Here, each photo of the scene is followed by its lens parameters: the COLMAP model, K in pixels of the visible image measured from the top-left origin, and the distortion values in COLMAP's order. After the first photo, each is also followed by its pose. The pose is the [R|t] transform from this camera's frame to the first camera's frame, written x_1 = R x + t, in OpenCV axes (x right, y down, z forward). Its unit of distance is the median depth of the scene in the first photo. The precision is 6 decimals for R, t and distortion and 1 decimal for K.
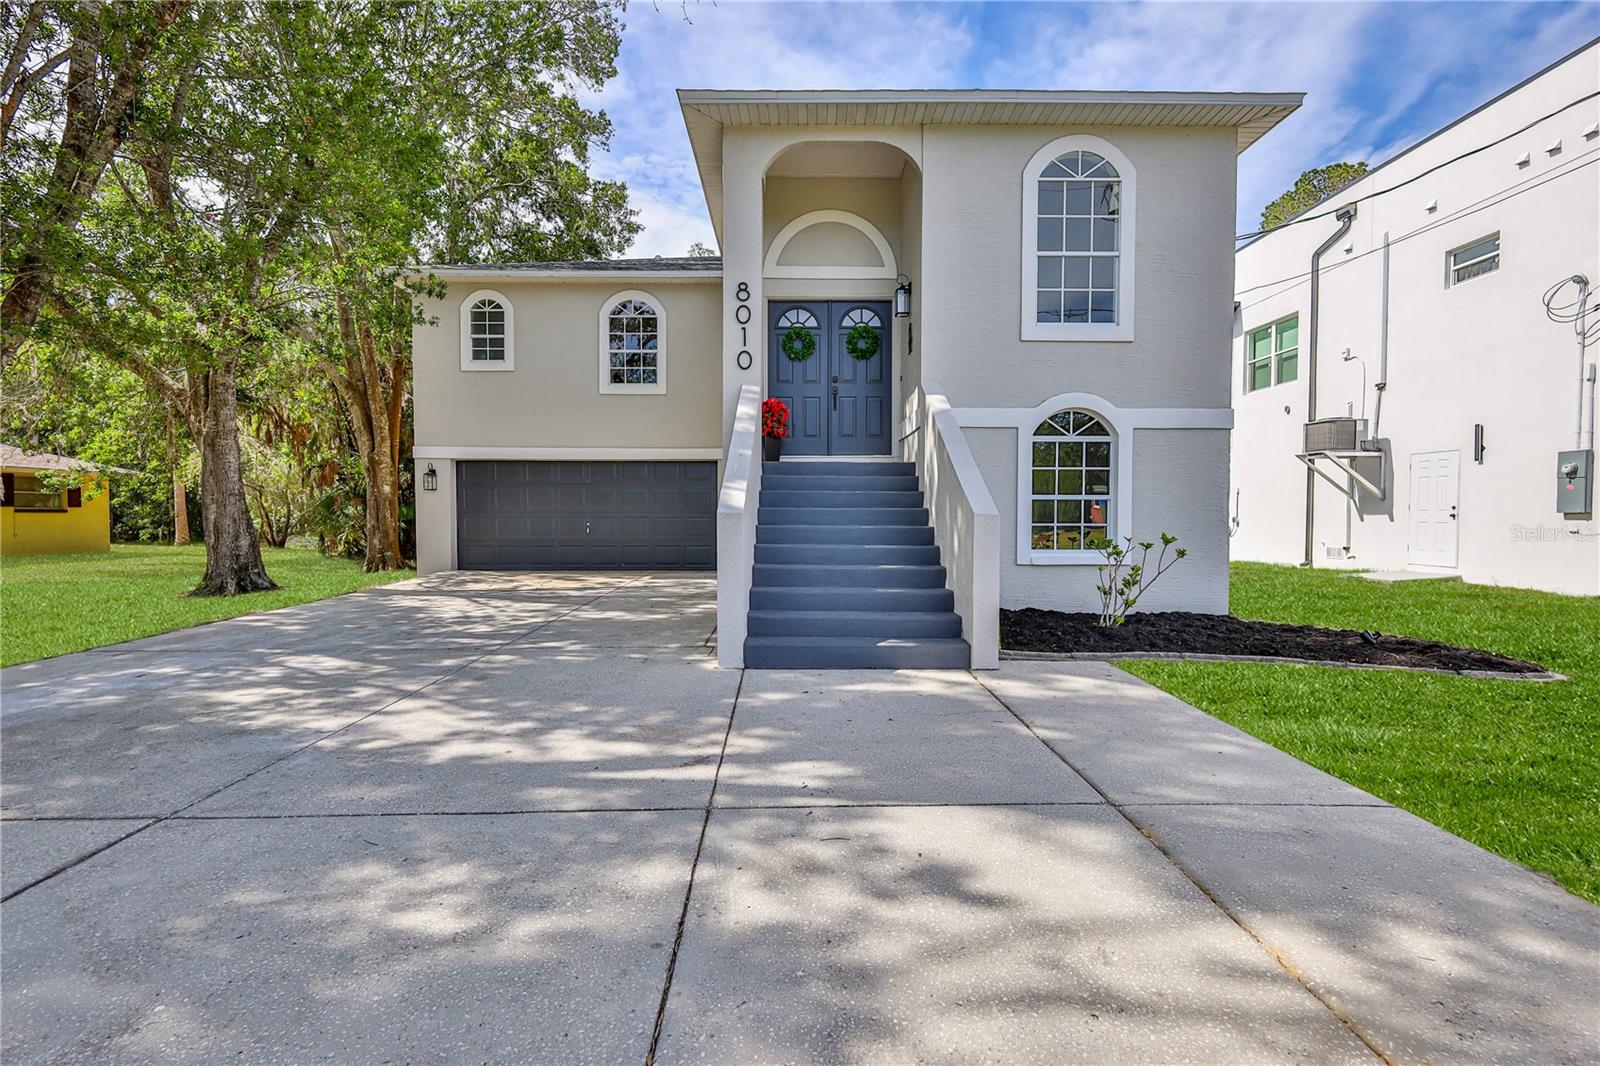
lens RADIAL K [[691.3, 0, 798.9], [0, 691.3, 529.2], [0, 0, 1]] dist [0.001478, -0.000279]
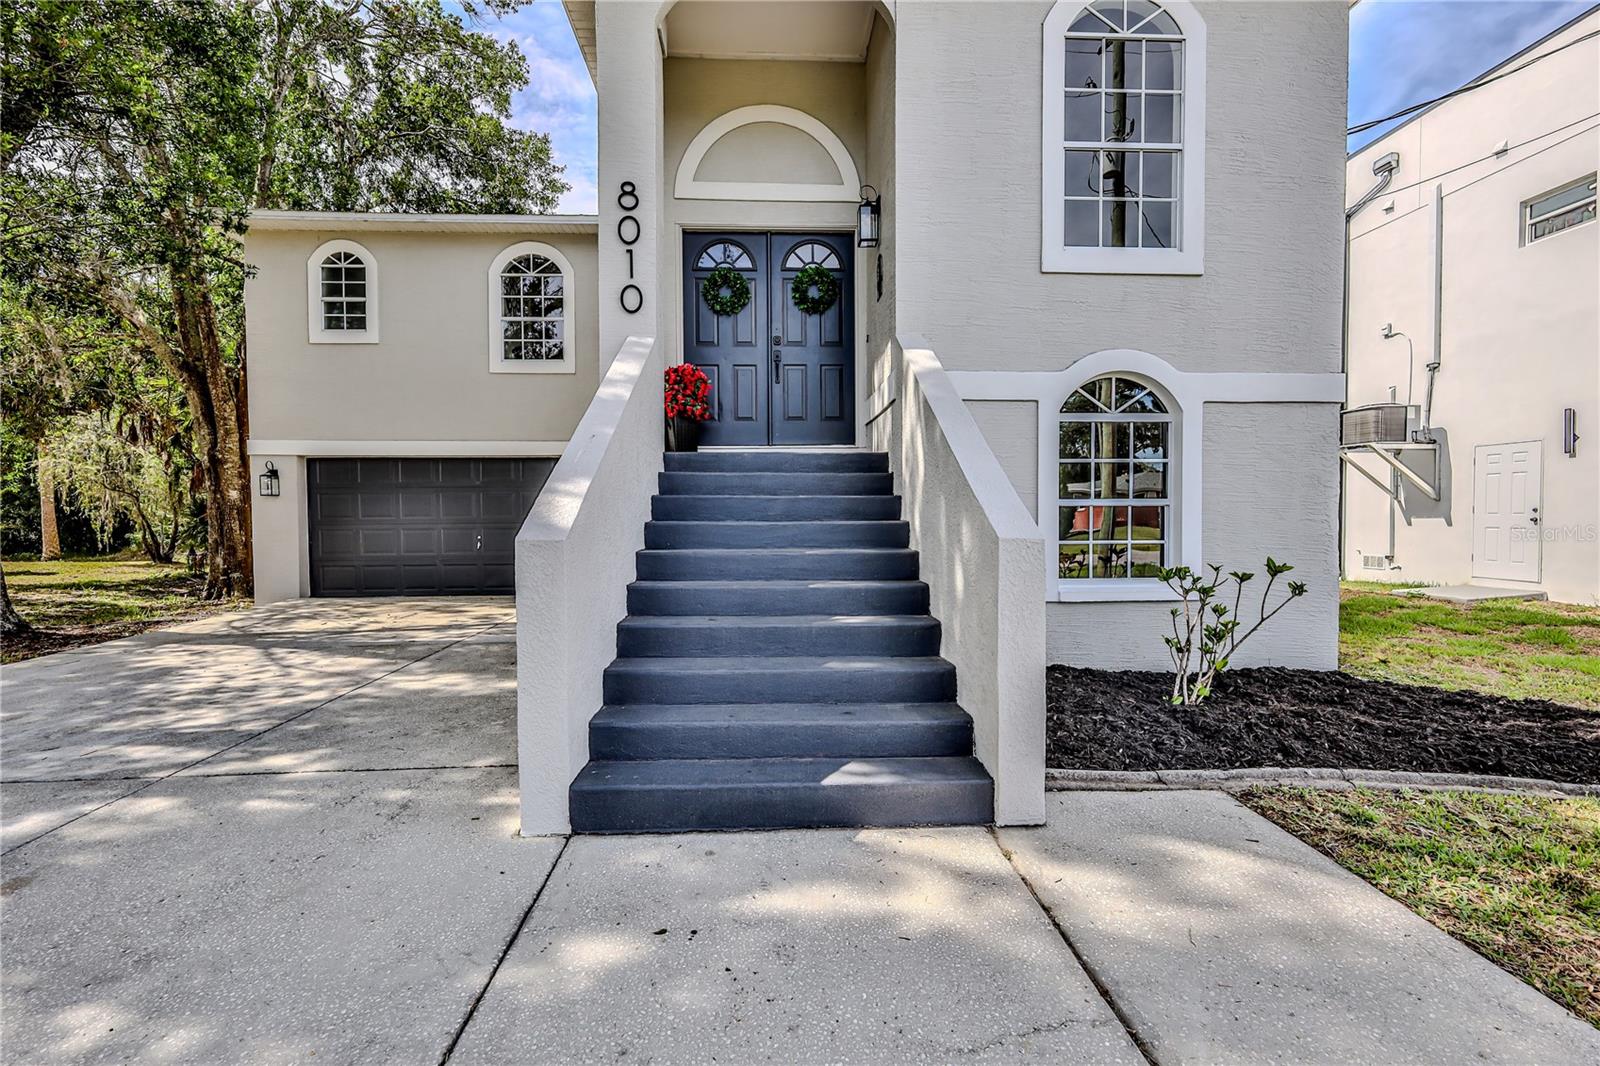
lens RADIAL K [[691.3, 0, 797.5], [0, 691.3, 529.3], [0, 0, 1]] dist [0.001478, -0.000279]
pose [[0.999252, -0.007422, 0.037948, 0.044544], [0.007513, 0.999969, -0.002276, -0.016957], [-0.037930, 0.002559, 0.999277, 0.273896]]
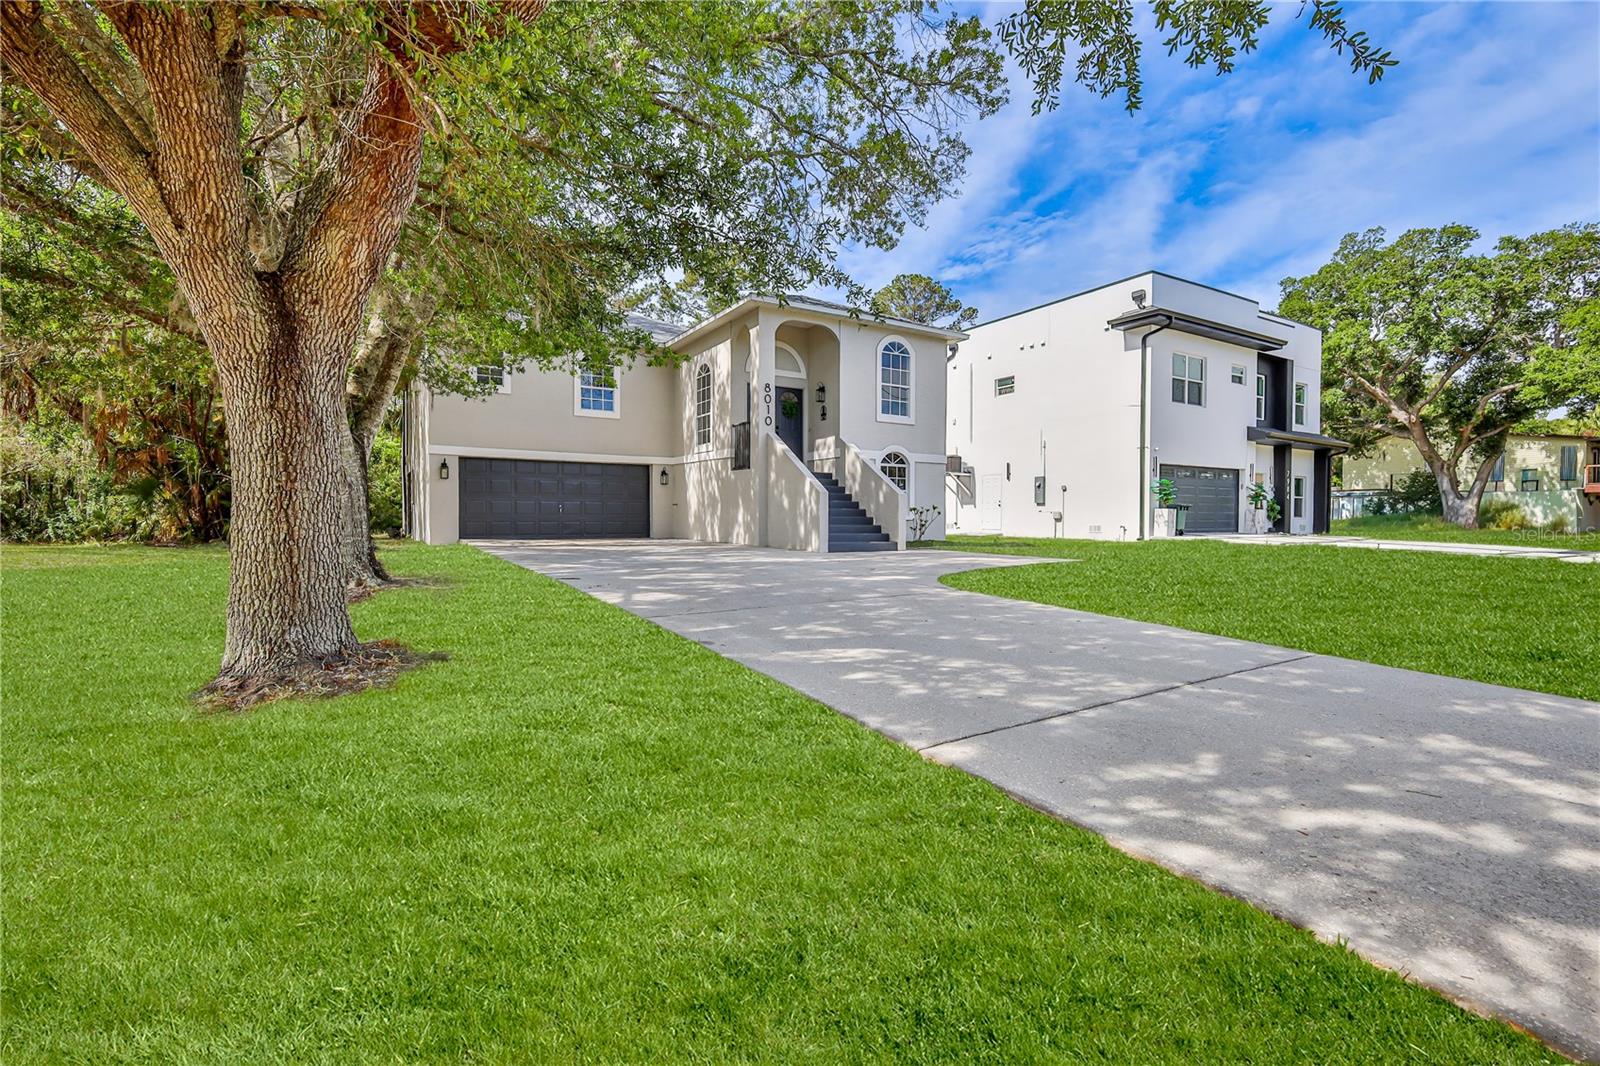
lens RADIAL K [[691.3, 0, 809.6], [0, 691.3, 527.4], [0, 0, 1]] dist [0.001478, -0.000279]
pose [[0.857453, -0.006056, 0.514526, -0.857963], [0.009294, 0.999950, -0.003720, 0.068702], [-0.514478, 0.007971, 0.857467, -0.689387]]
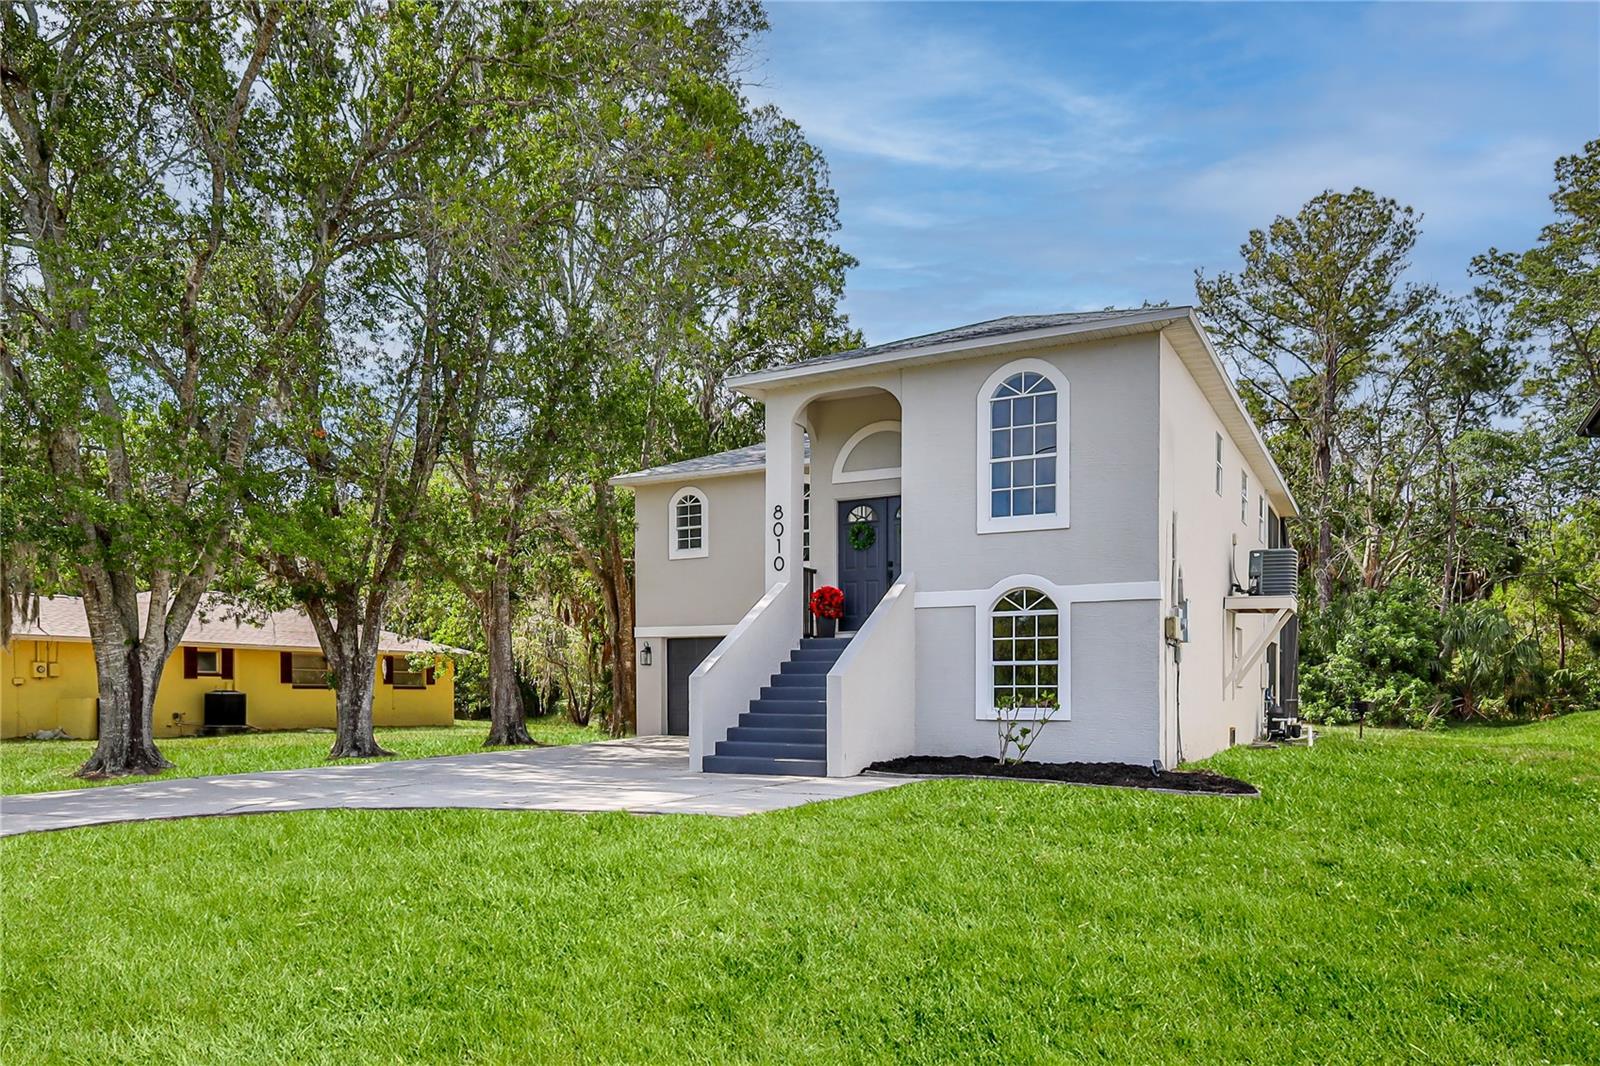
lens RADIAL K [[1122.2, 0, 806.3], [0, 1122.2, 699.0], [0, 0, 1]] dist [0.009601, 0.000676]
pose [[0.879078, -0.001449, -0.476676, 0.820047], [-0.007872, 0.999815, -0.017555, 0.043091], [0.476613, 0.019185, 0.878904, -0.711445]]
